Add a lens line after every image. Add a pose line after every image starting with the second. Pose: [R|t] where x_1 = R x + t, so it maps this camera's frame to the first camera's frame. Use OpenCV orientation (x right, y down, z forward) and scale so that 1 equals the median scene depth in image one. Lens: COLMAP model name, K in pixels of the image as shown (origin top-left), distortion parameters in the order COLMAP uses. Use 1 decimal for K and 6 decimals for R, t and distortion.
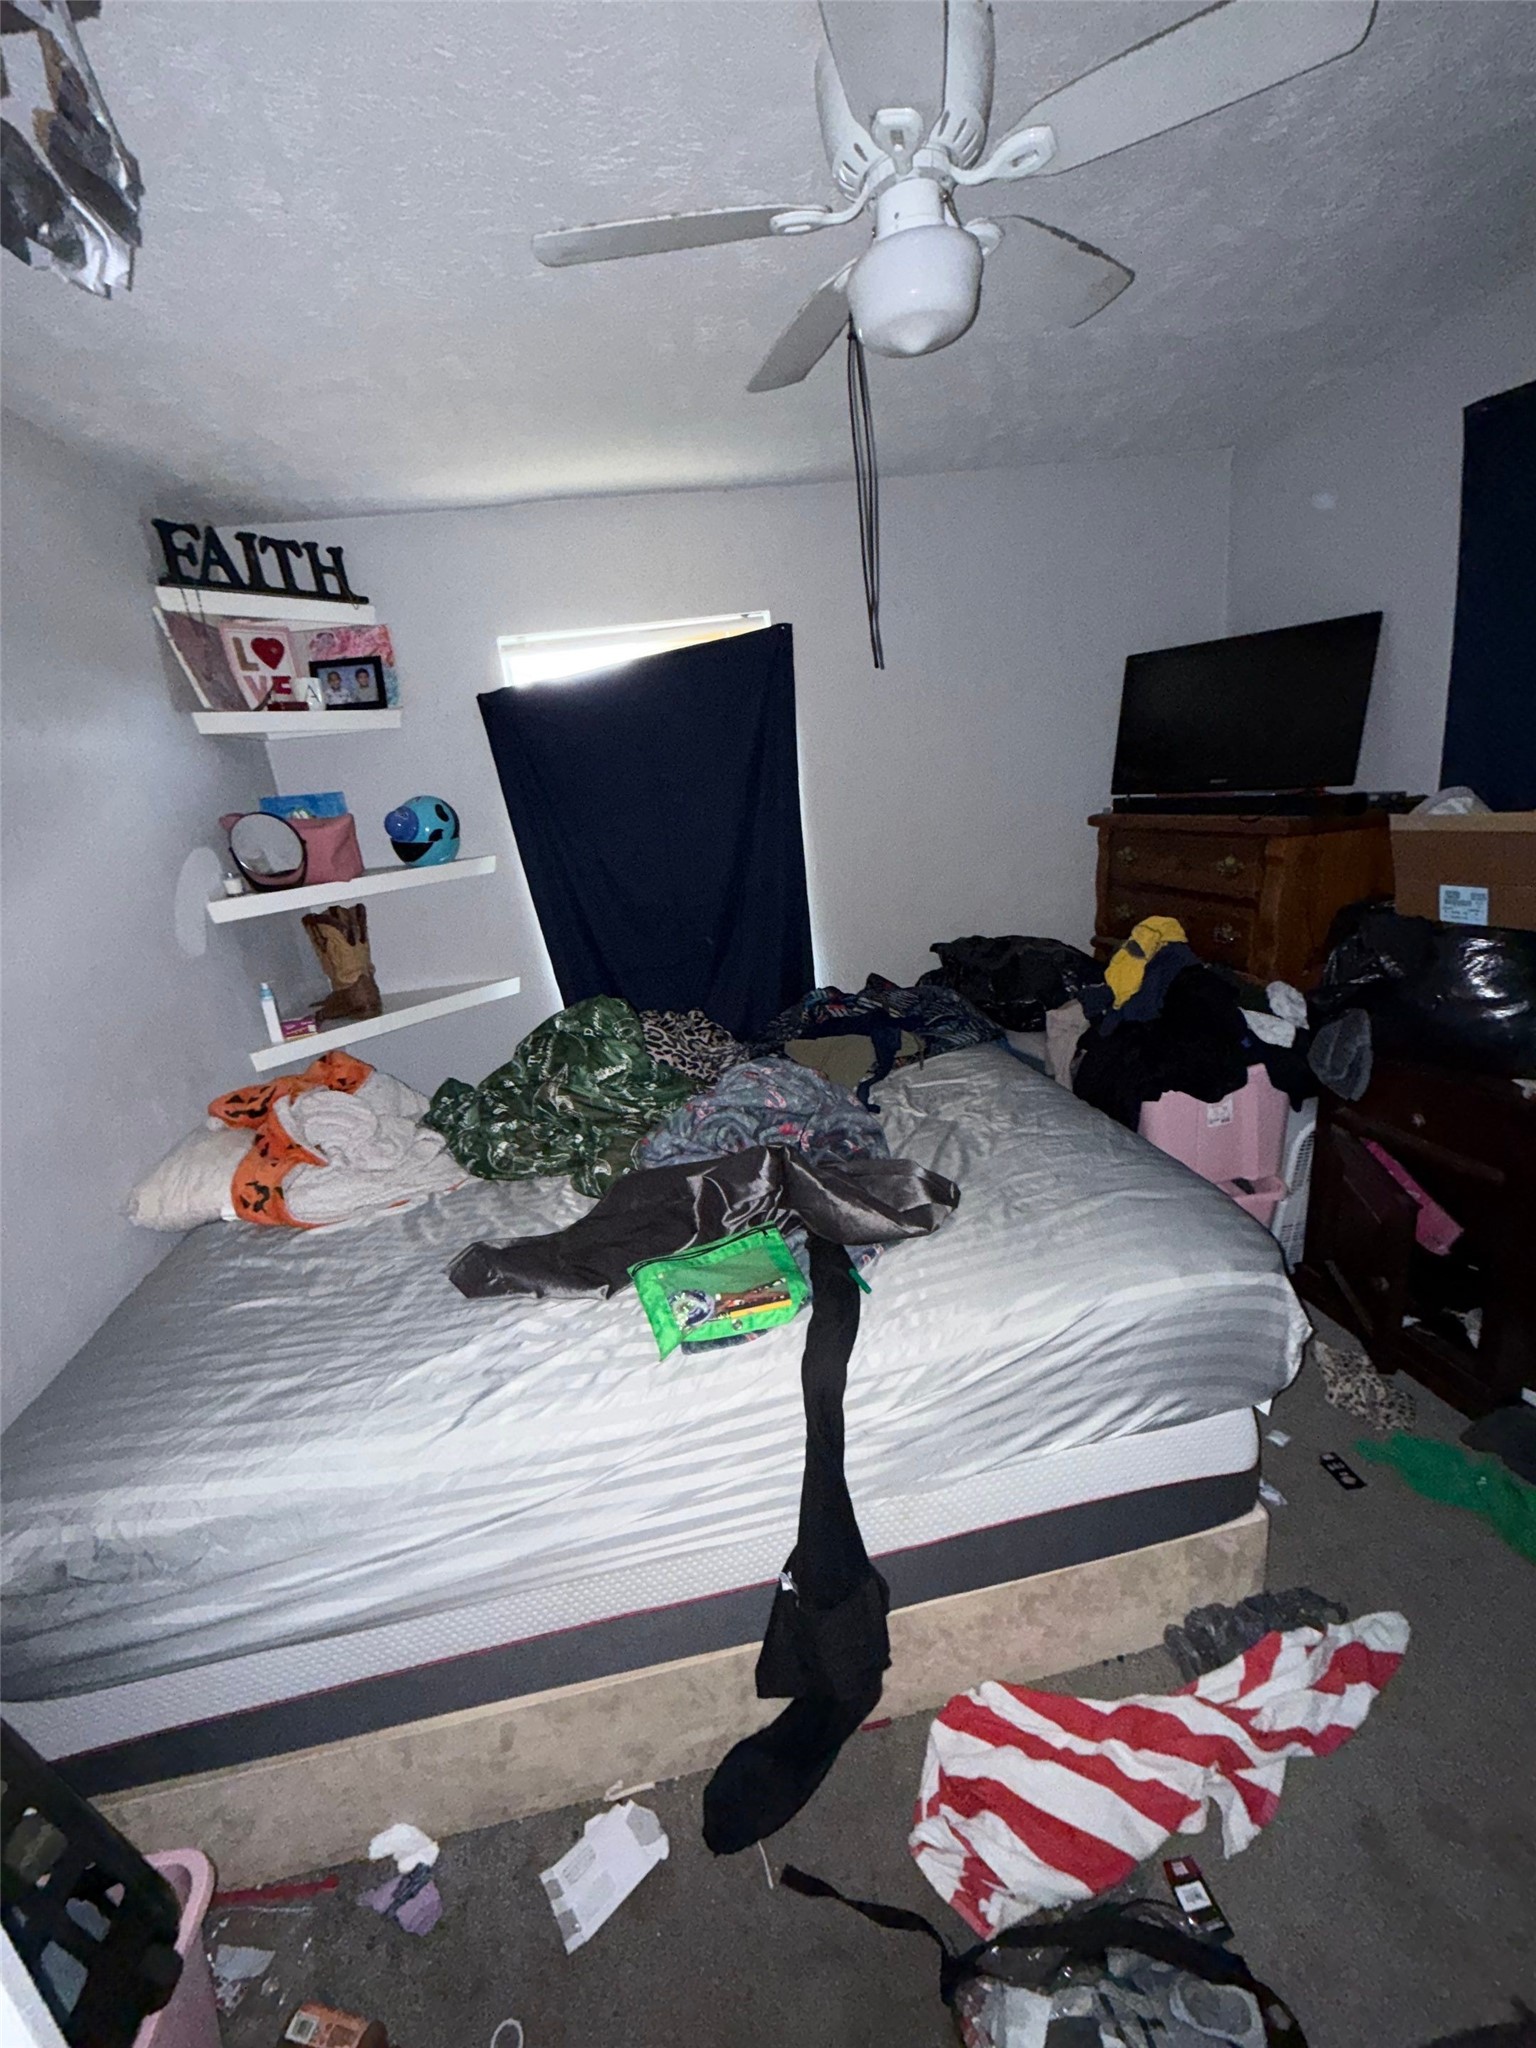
lens RADIAL K [[818.9, 0, 766.9], [0, 818.9, 1023.6], [0, 0, 1]] dist [0.000190, 0.000035]
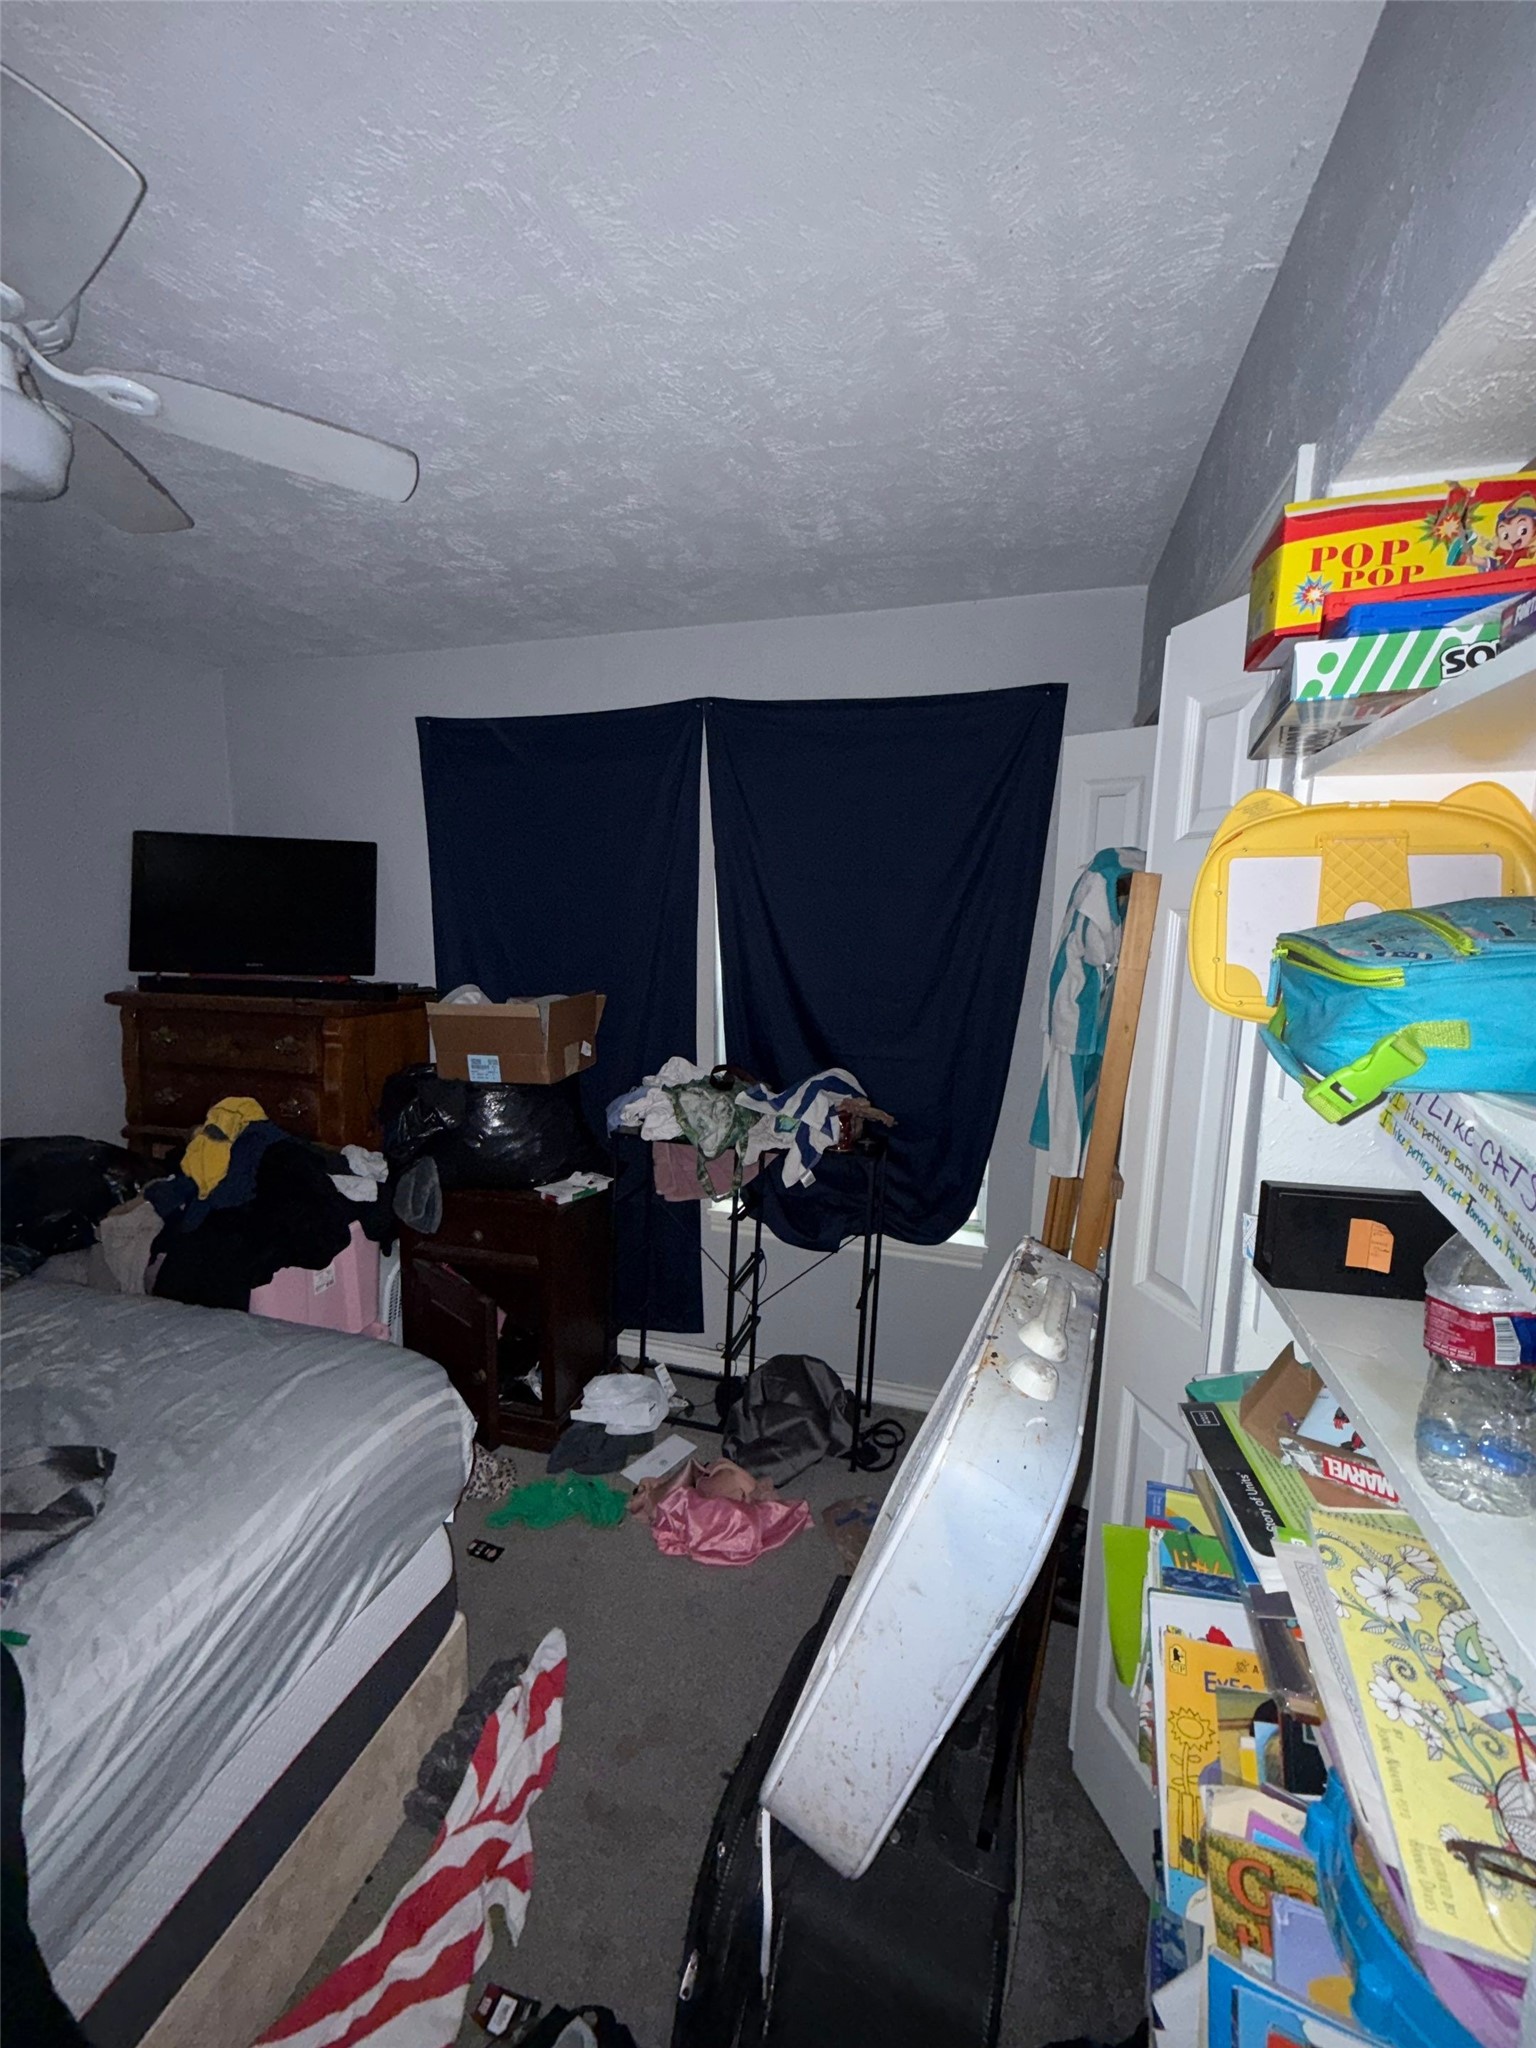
lens RADIAL K [[818.9, 0, 769.8], [0, 818.9, 1027.1], [0, 0, 1]] dist [0.000190, 0.000035]
pose [[0.421144, -0.012943, 0.906902, -0.165889], [0.194568, 0.977909, -0.076397, -0.014100], [-0.885879, 0.208628, 0.414359, 0.000095]]
